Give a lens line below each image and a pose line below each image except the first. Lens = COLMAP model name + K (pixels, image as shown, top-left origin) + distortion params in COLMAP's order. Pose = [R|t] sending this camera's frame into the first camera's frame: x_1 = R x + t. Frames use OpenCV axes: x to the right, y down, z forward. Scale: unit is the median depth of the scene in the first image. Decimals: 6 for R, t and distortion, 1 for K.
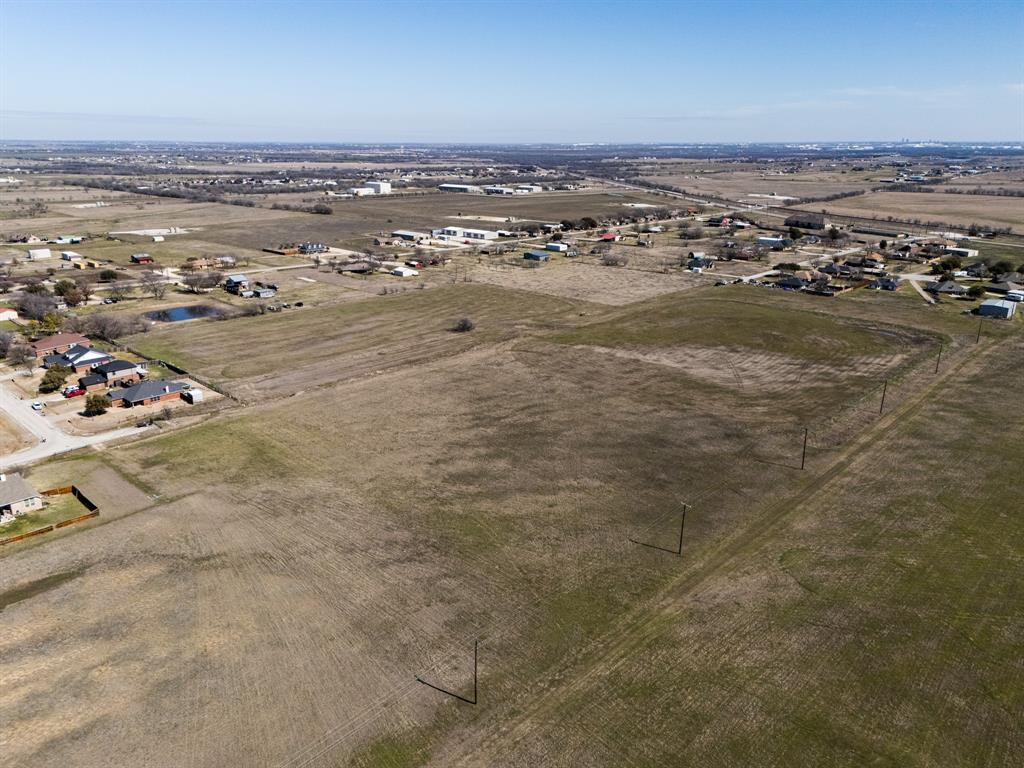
lens RADIAL K [[752.9, 0, 508.6], [0, 752.9, 386.4], [0, 0, 1]] dist [0.062600, -0.047218]
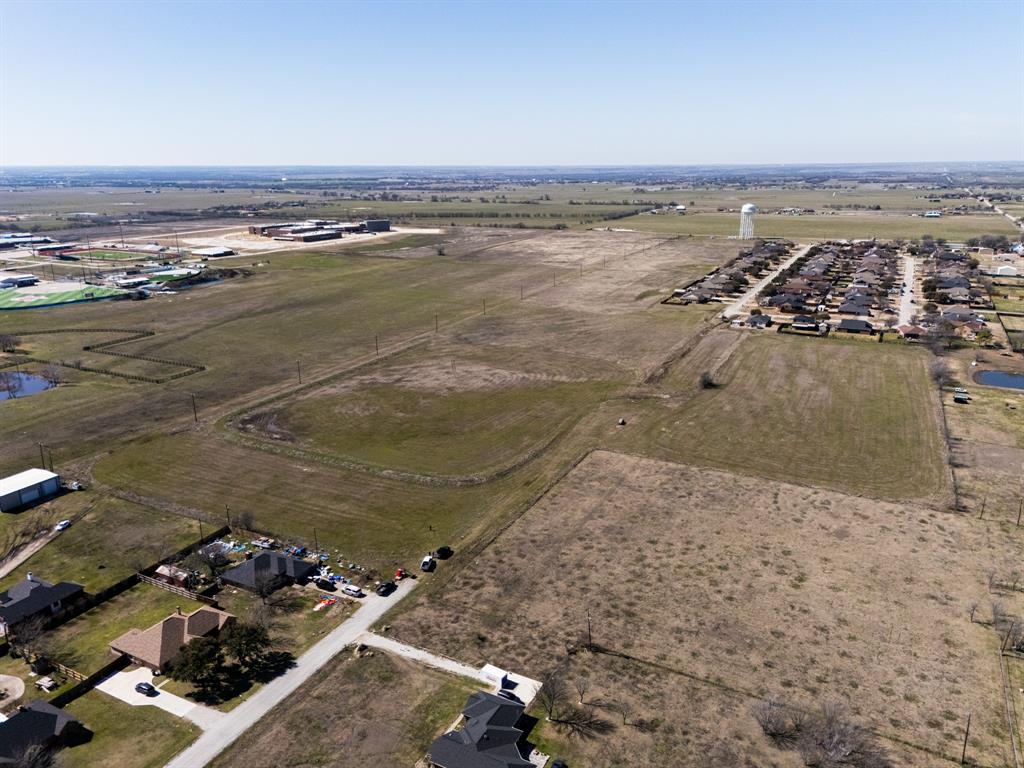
lens RADIAL K [[752.9, 0, 511.4], [0, 752.9, 380.8], [0, 0, 1]] dist [0.062600, -0.047218]
pose [[-0.961367, 0.078138, -0.263946, 0.571215], [-0.083691, 0.830505, 0.550688, -0.767311], [0.262238, 0.551503, -0.791881, 2.152090]]
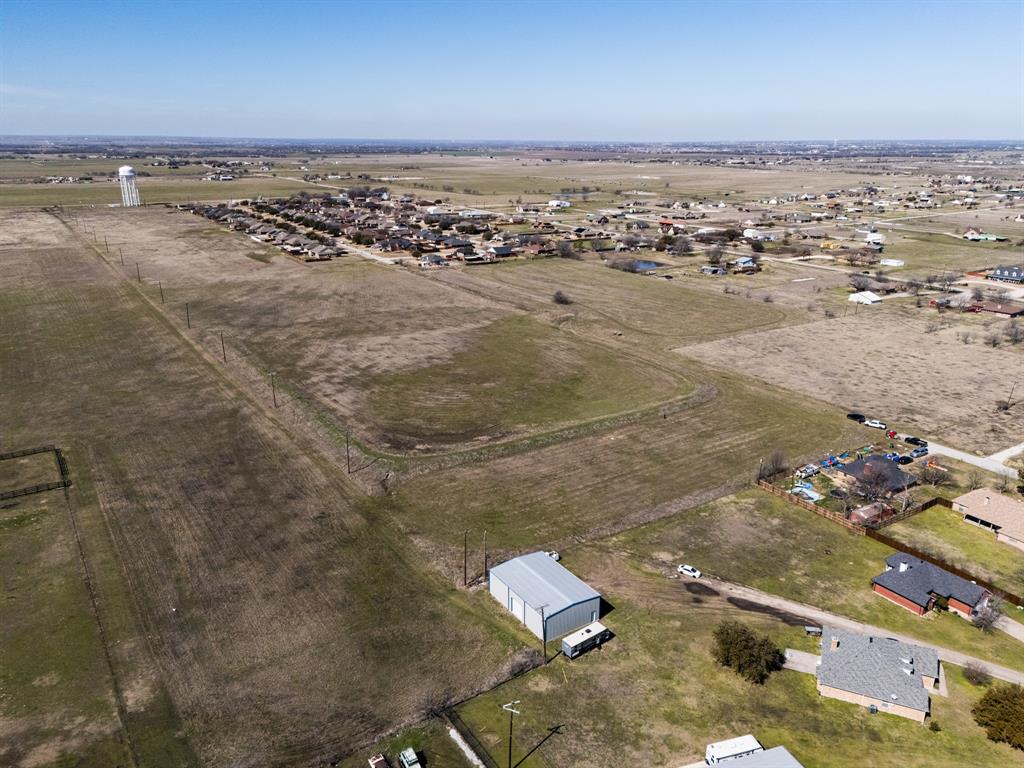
lens RADIAL K [[752.9, 0, 516.0], [0, 752.9, 386.5], [0, 0, 1]] dist [0.062600, -0.047218]
pose [[-0.224775, 0.299403, -0.927272, 1.323025], [-0.309940, 0.880232, 0.359345, -0.441568], [0.923804, 0.368170, -0.105057, 1.372031]]
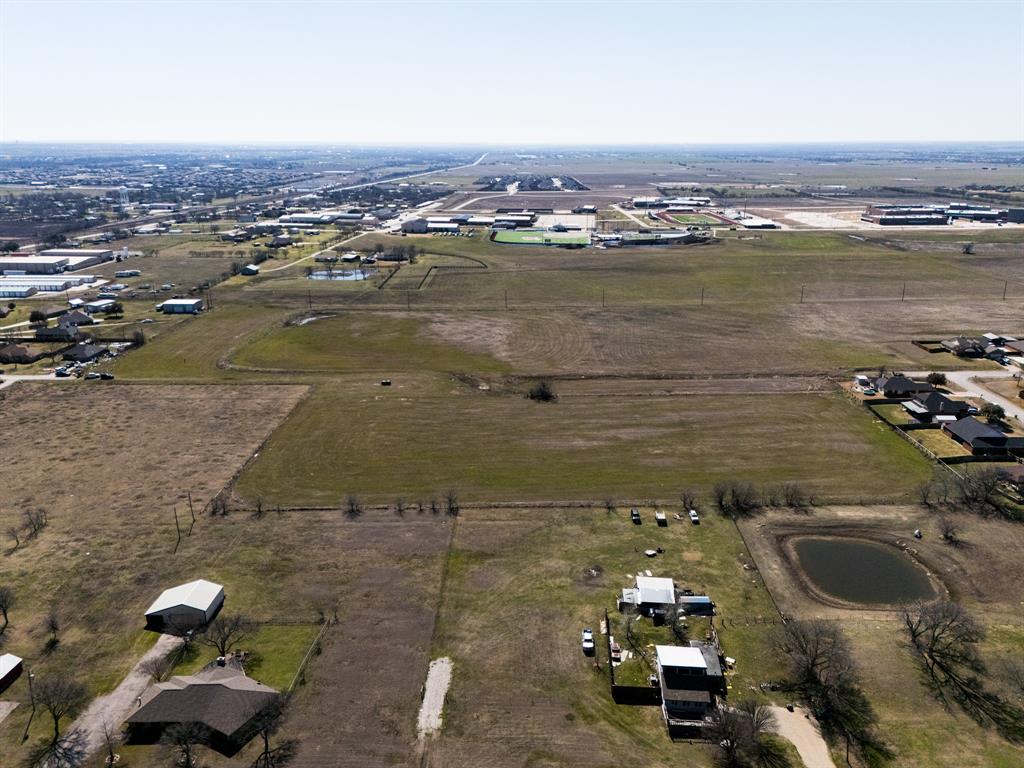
lens RADIAL K [[752.9, 0, 507.3], [0, 752.9, 389.2], [0, 0, 1]] dist [0.062600, -0.047218]
pose [[-0.672688, -0.232703, 0.702382, -0.801559], [0.229820, 0.836600, 0.497275, -0.653075], [-0.703330, 0.495932, -0.509291, 1.824341]]
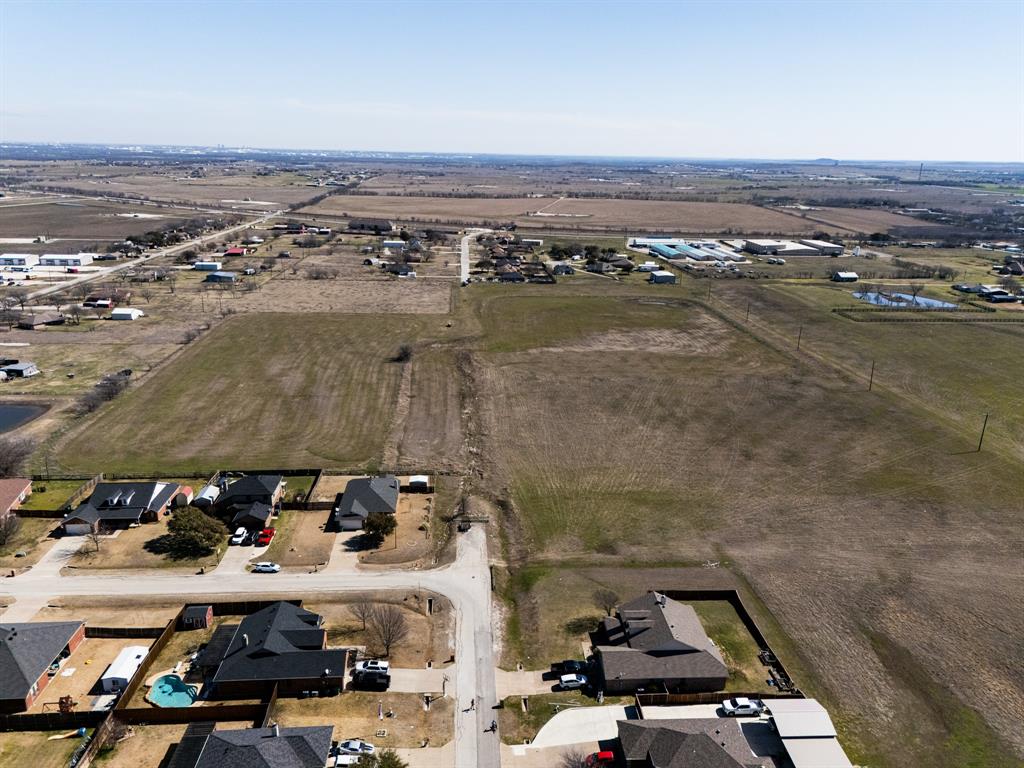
lens RADIAL K [[752.9, 0, 513.6], [0, 752.9, 384.6], [0, 0, 1]] dist [0.062600, -0.047218]
pose [[0.681021, -0.206101, 0.702661, -0.762529], [0.210504, 0.974171, 0.081718, -0.112898], [-0.701355, 0.092262, 0.706816, 0.334565]]
